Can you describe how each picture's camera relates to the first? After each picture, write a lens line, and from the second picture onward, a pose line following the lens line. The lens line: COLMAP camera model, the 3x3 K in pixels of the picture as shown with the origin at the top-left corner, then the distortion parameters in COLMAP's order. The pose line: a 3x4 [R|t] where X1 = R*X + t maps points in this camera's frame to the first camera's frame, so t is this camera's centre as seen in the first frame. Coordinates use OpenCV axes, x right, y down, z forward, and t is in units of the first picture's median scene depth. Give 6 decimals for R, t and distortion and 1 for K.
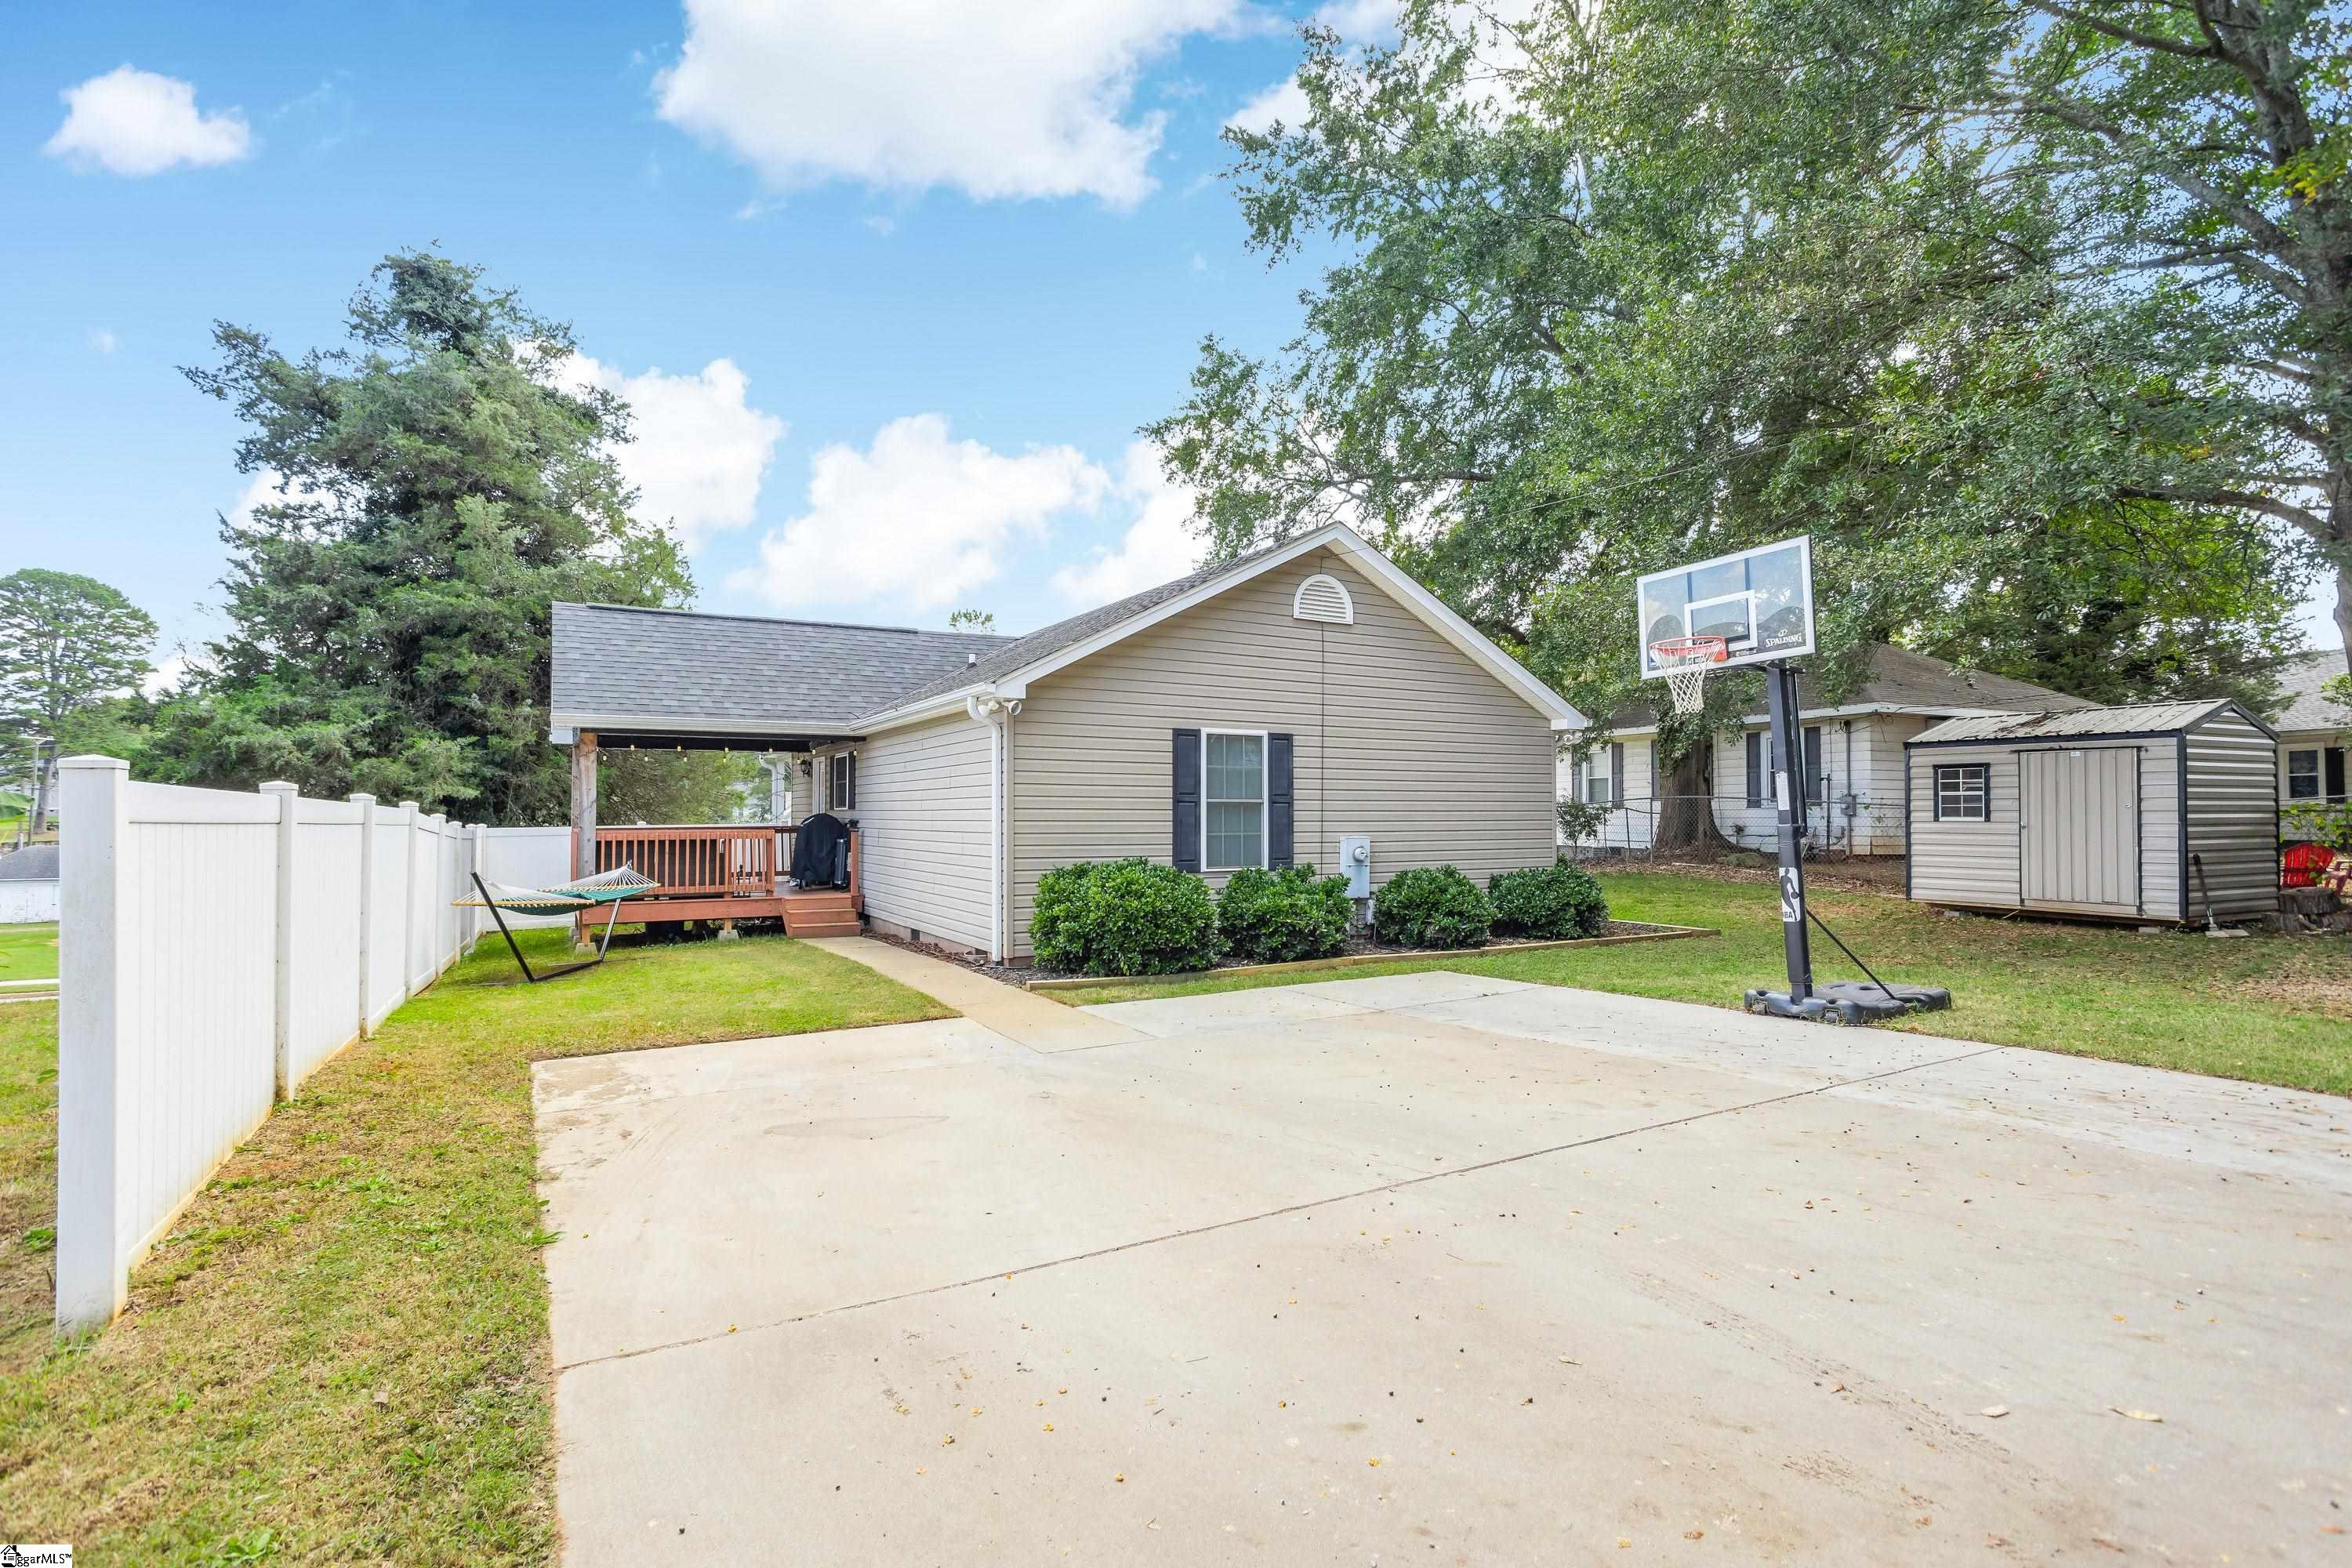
lens RADIAL K [[1169.1, 0, 1155.4], [0, 1169.1, 790.3], [0, 0, 1]] dist [-0.004397, 0.008722]
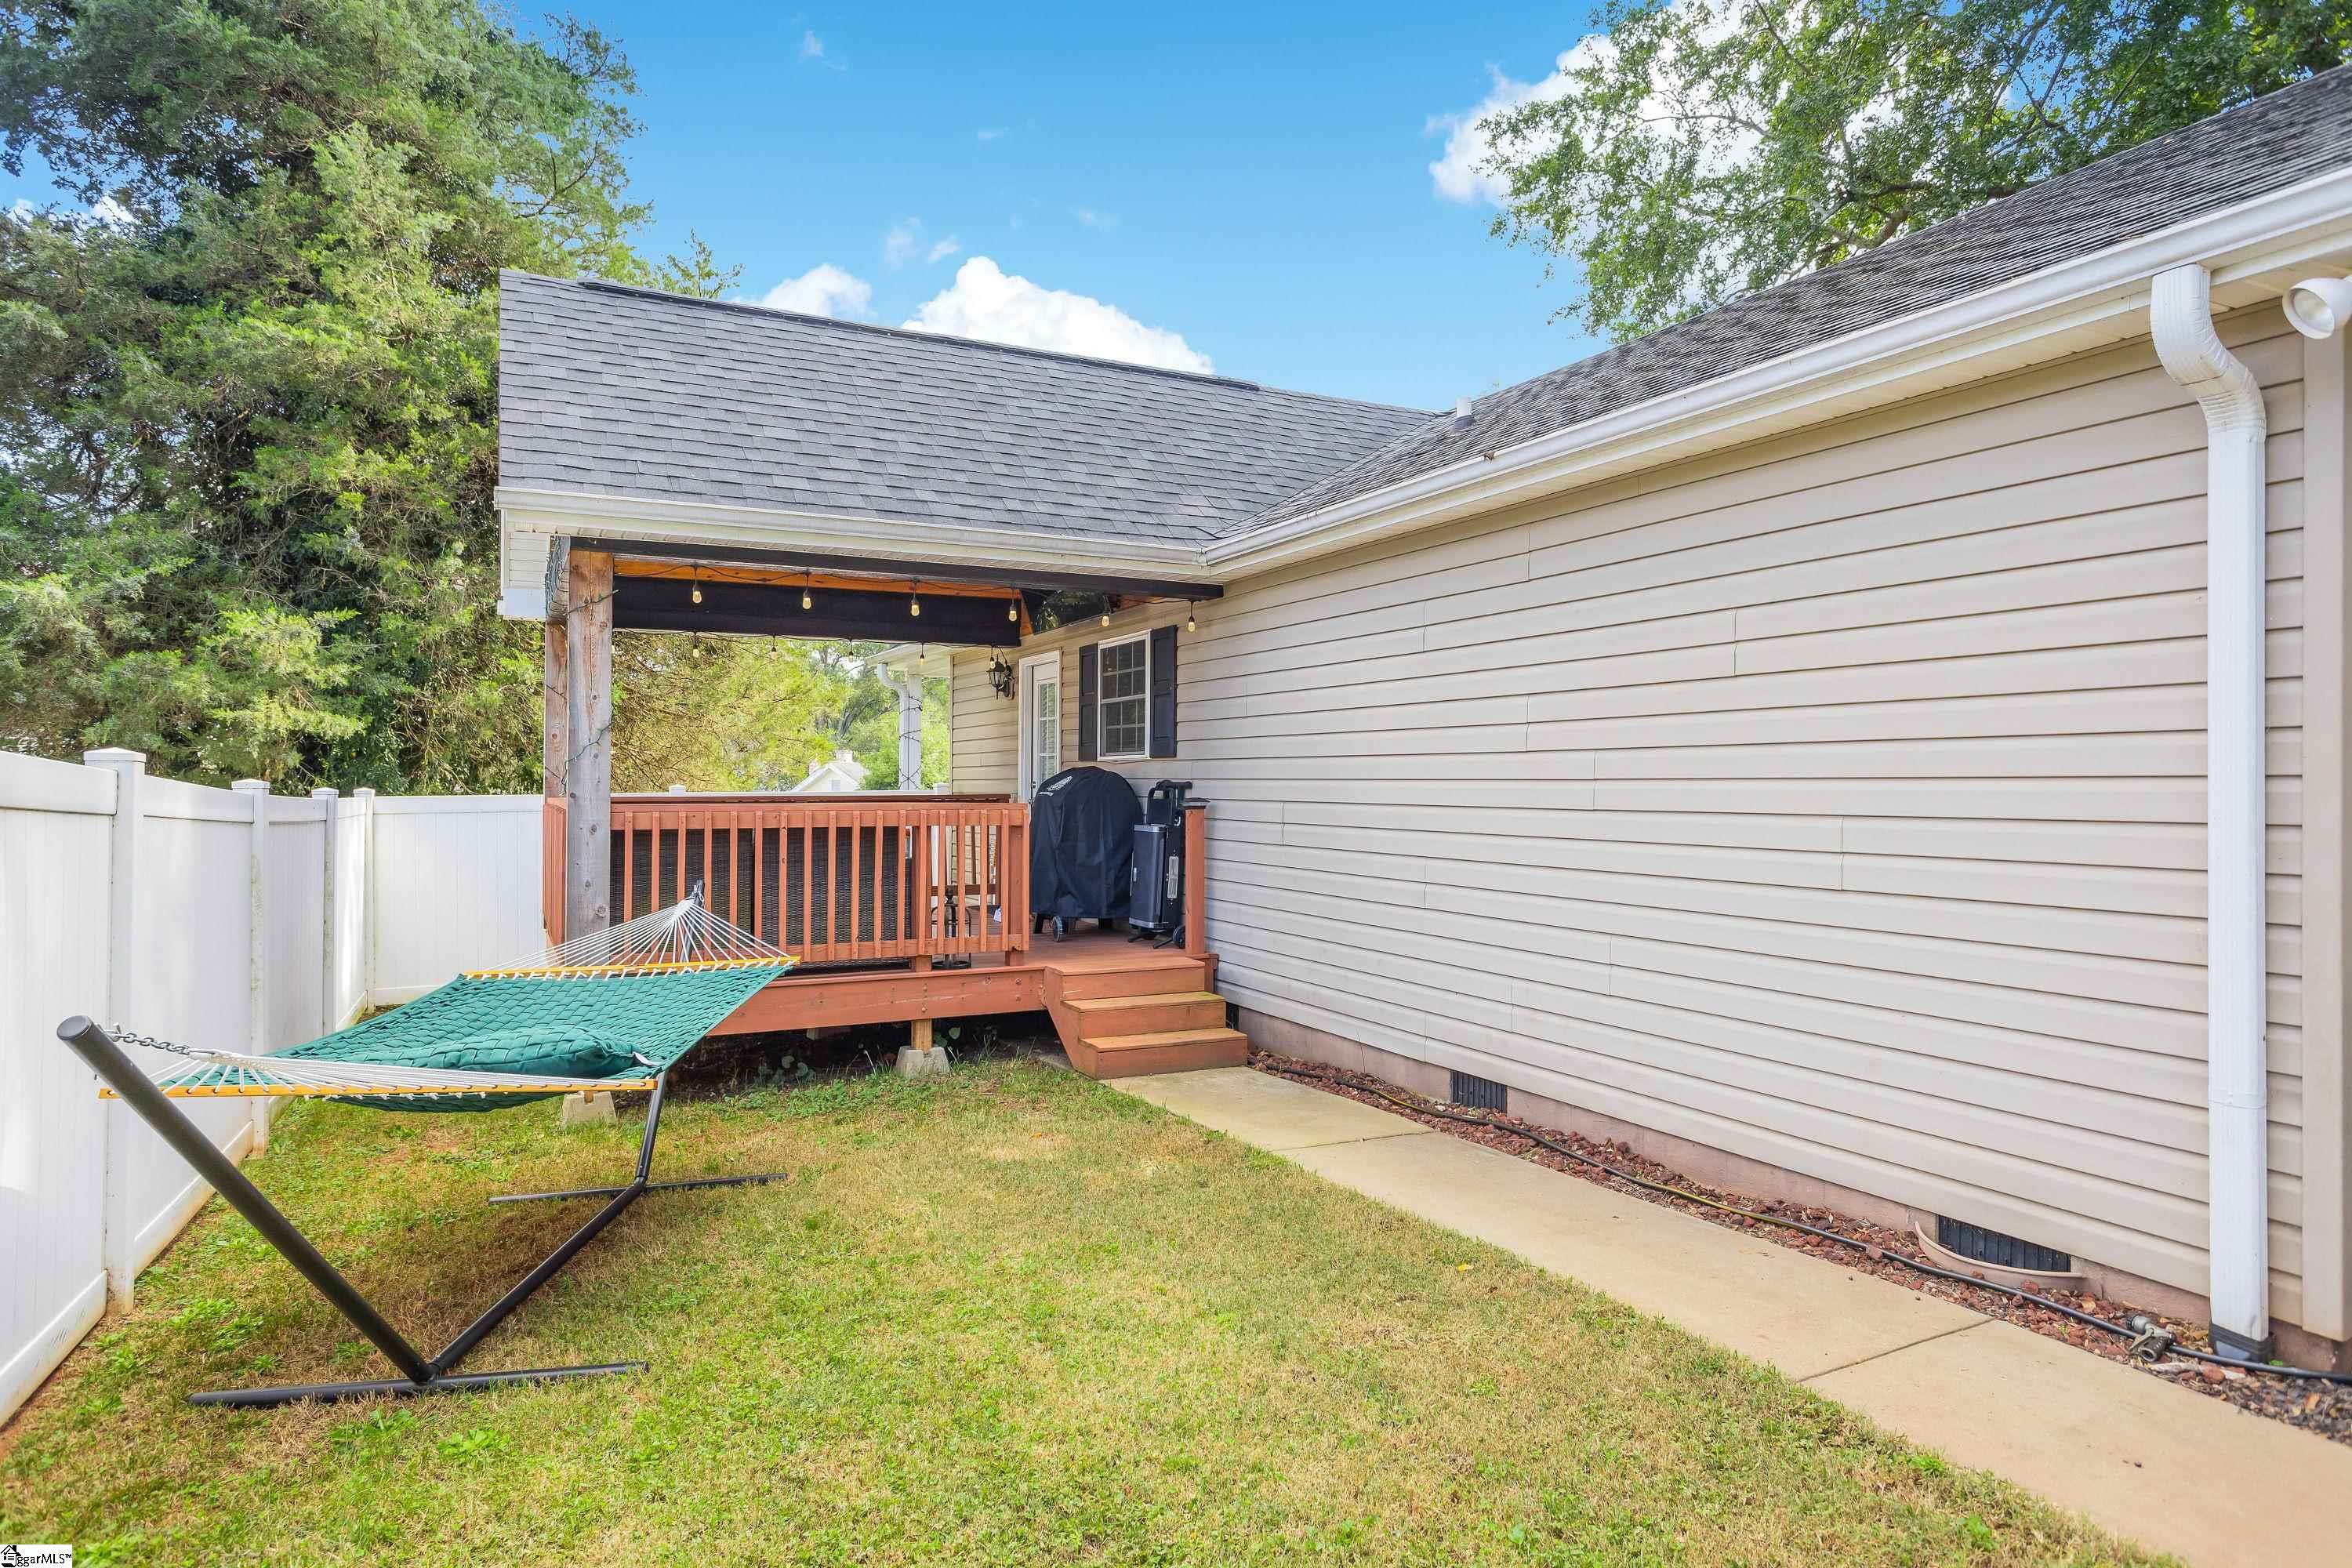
lens RADIAL K [[1417.2, 0, 1187.4], [0, 1417.2, 784.6], [0, 0, 1]] dist [-0.022127, 0.006327]
pose [[0.999558, 0.004171, -0.029440, -0.226432], [-0.003509, 0.999741, 0.022507, 0.013822], [0.029526, -0.022394, 0.999313, 0.444959]]
